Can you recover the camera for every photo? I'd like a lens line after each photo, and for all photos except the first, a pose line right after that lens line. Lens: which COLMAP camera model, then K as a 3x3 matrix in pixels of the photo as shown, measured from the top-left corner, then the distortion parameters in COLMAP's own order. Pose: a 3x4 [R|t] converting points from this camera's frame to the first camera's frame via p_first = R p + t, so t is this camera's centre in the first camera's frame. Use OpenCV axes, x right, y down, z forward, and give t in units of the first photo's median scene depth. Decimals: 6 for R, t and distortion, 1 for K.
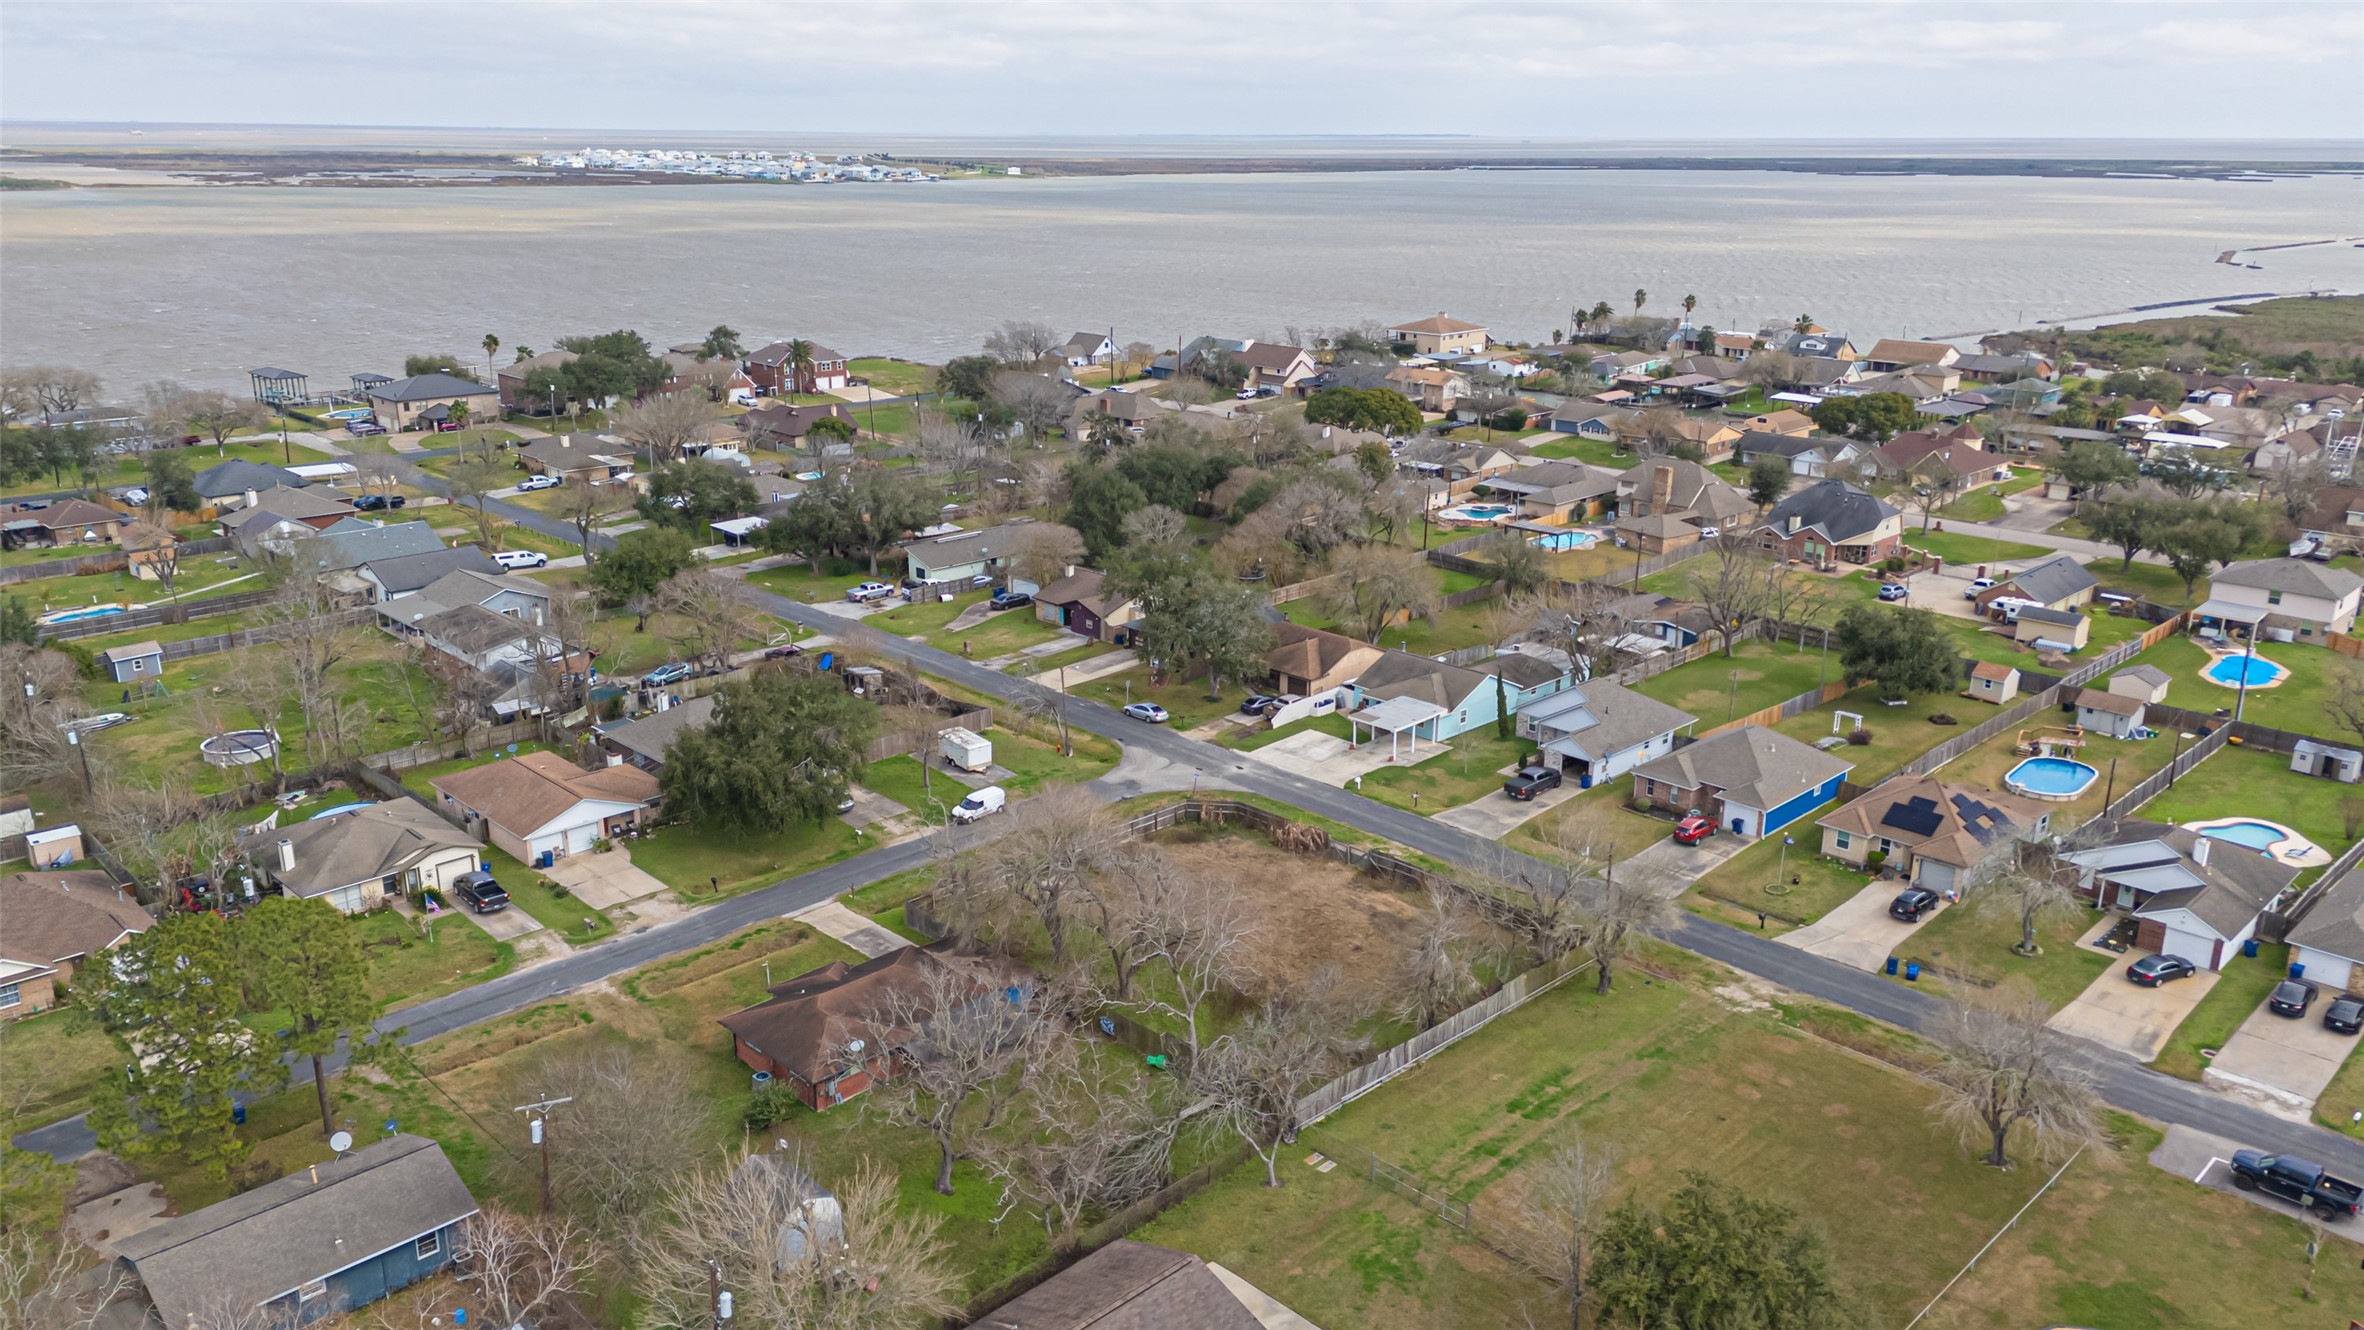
lens RADIAL K [[1718.2, 0, 1190.7], [0, 1718.2, 672.2], [0, 0, 1]] dist [0.097142, -0.101972]
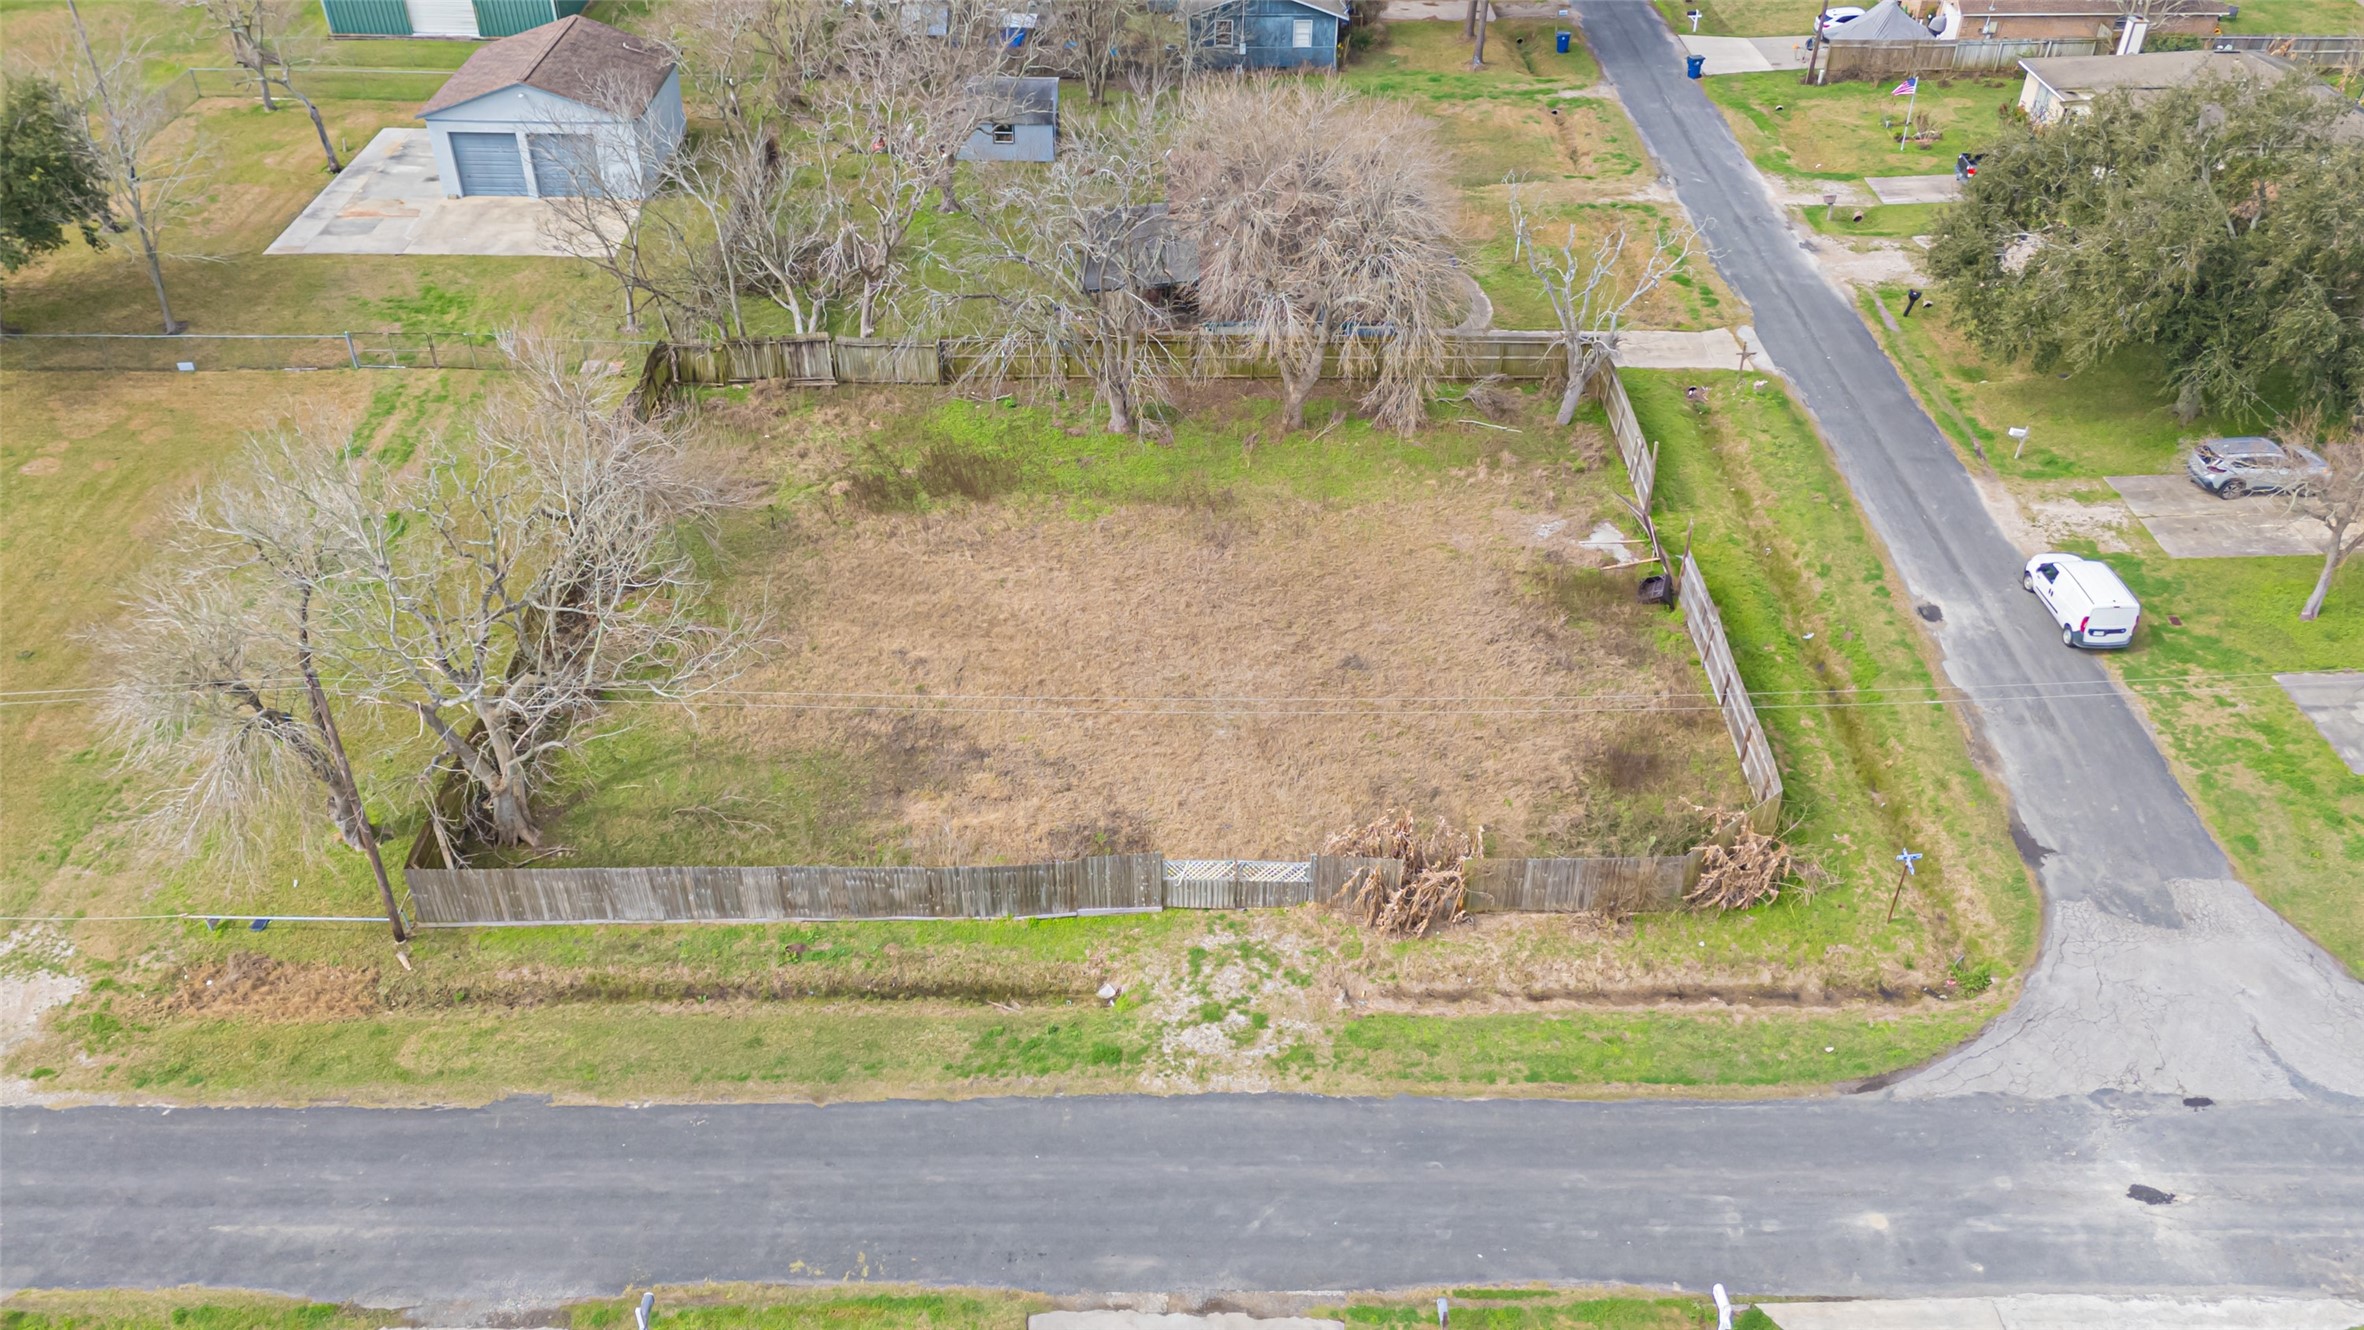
lens RADIAL K [[1844.8, 0, 1182.0], [0, 1844.8, 665.0], [0, 0, 1]] dist [0.078337, -0.061201]
pose [[-0.698506, 0.412564, -0.584705, 0.261028], [-0.225763, 0.648302, 0.727142, -0.166389], [0.679058, 0.639918, -0.359701, 0.958368]]
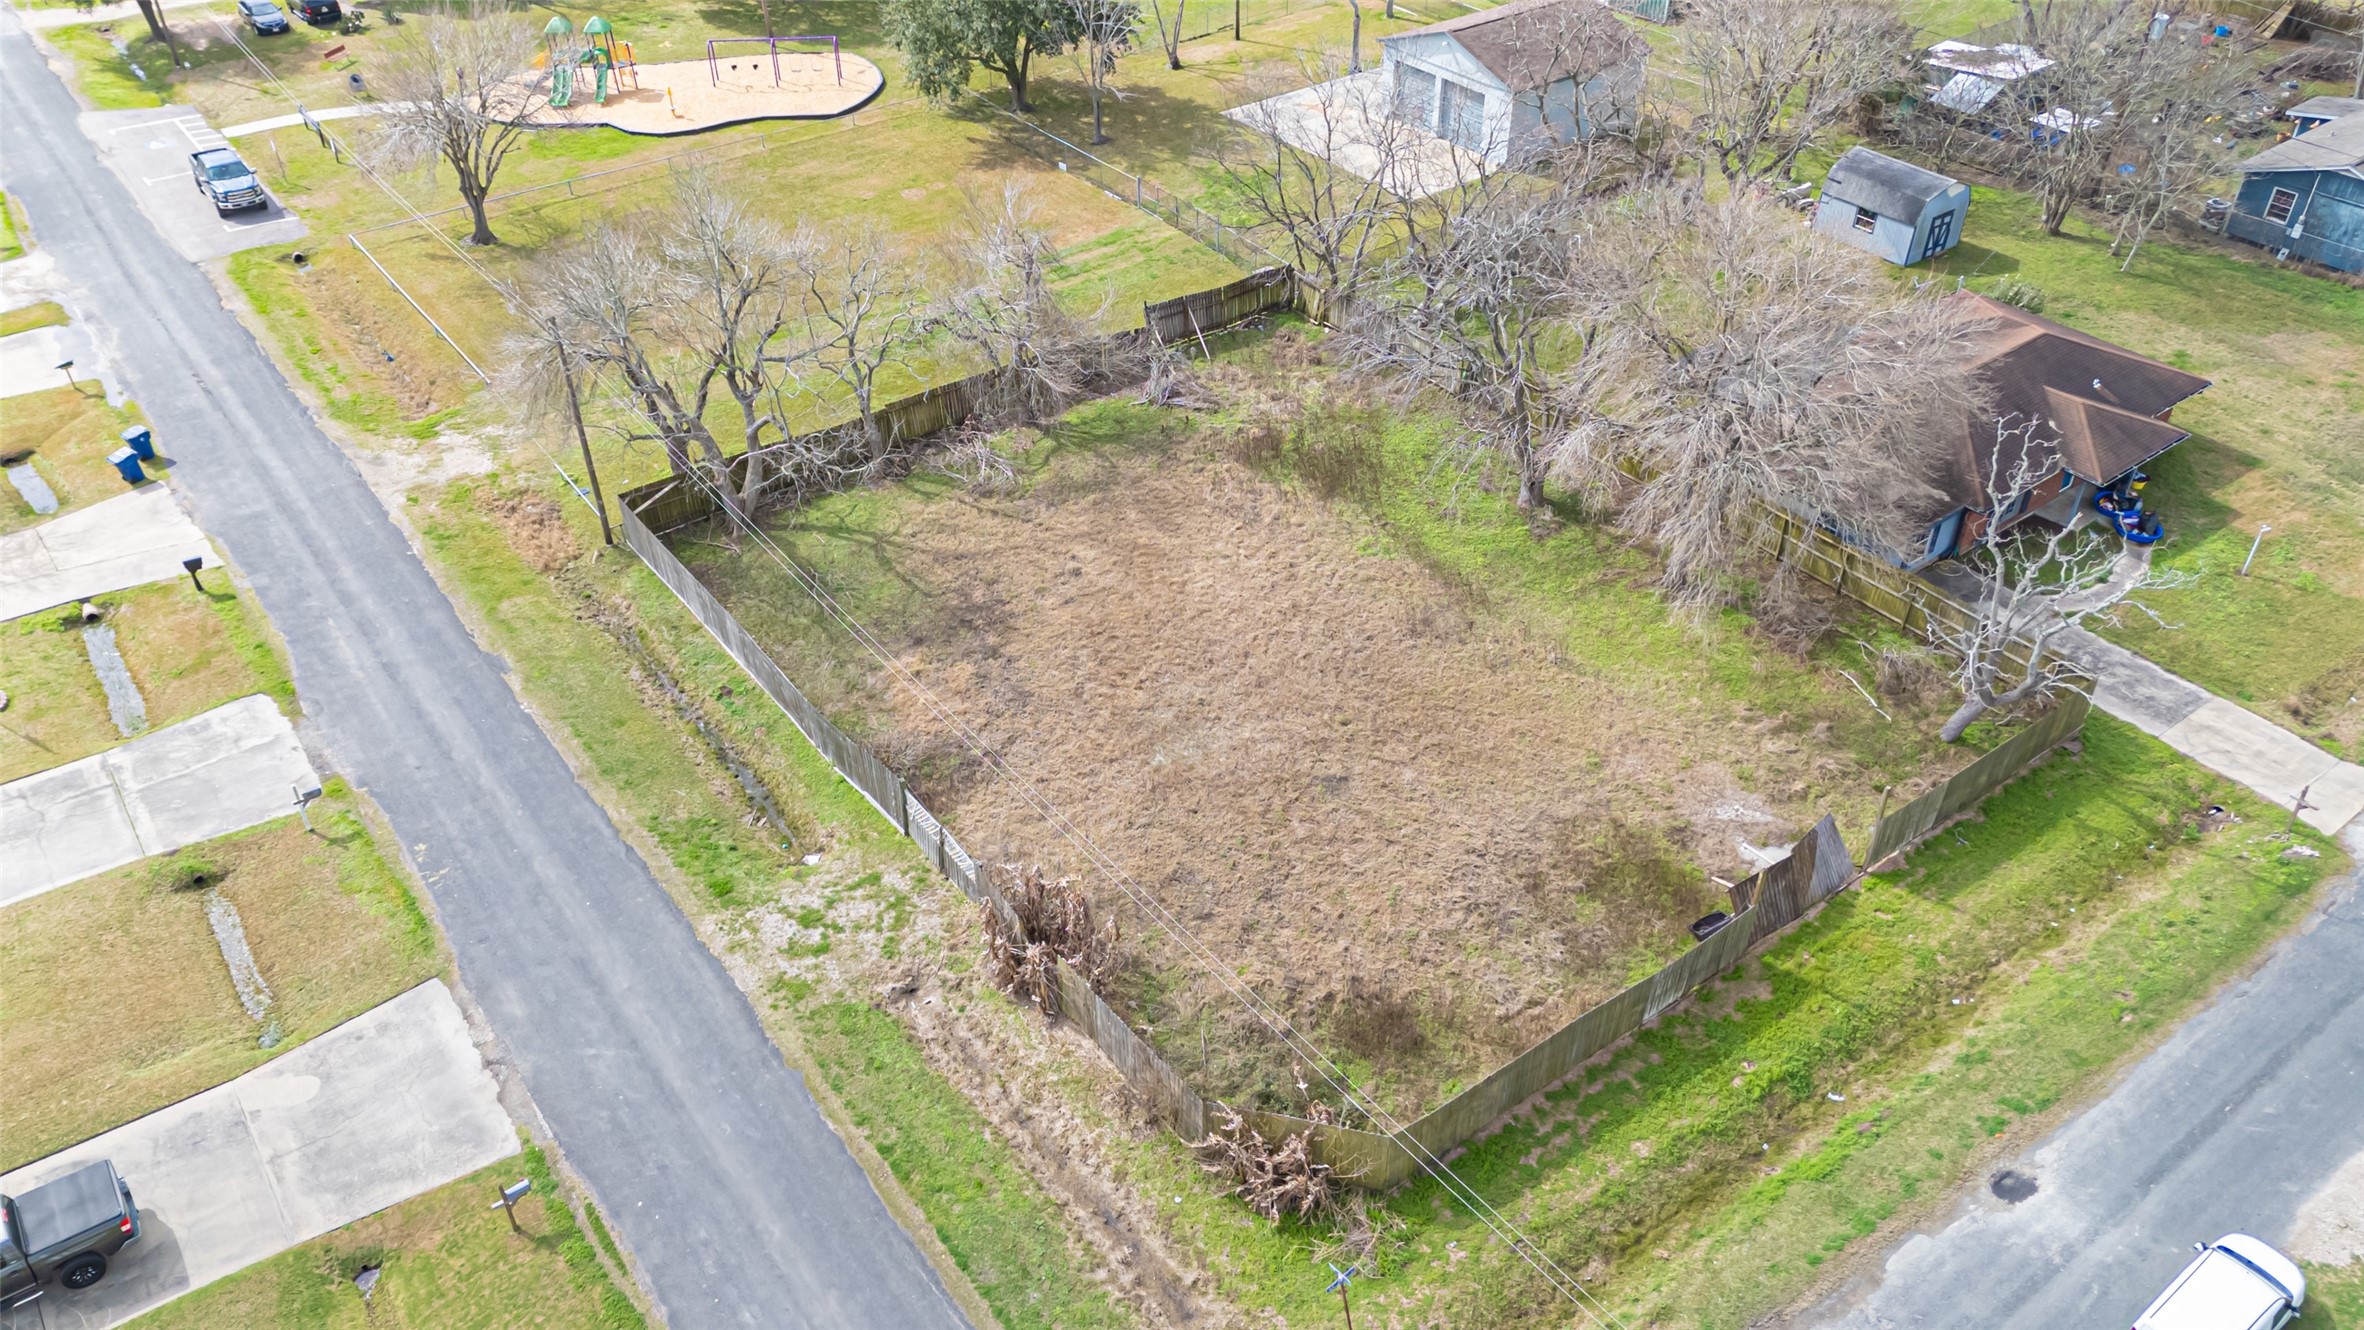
lens RADIAL K [[1736.3, 0, 1189.3], [0, 1736.3, 665.7], [0, 0, 1]] dist [0.056750, -0.035972]
pose [[-0.990676, -0.081771, 0.108969, 0.004554], [0.042261, 0.575942, 0.816398, -0.181214], [-0.129517, 0.813391, -0.567116, 1.018074]]
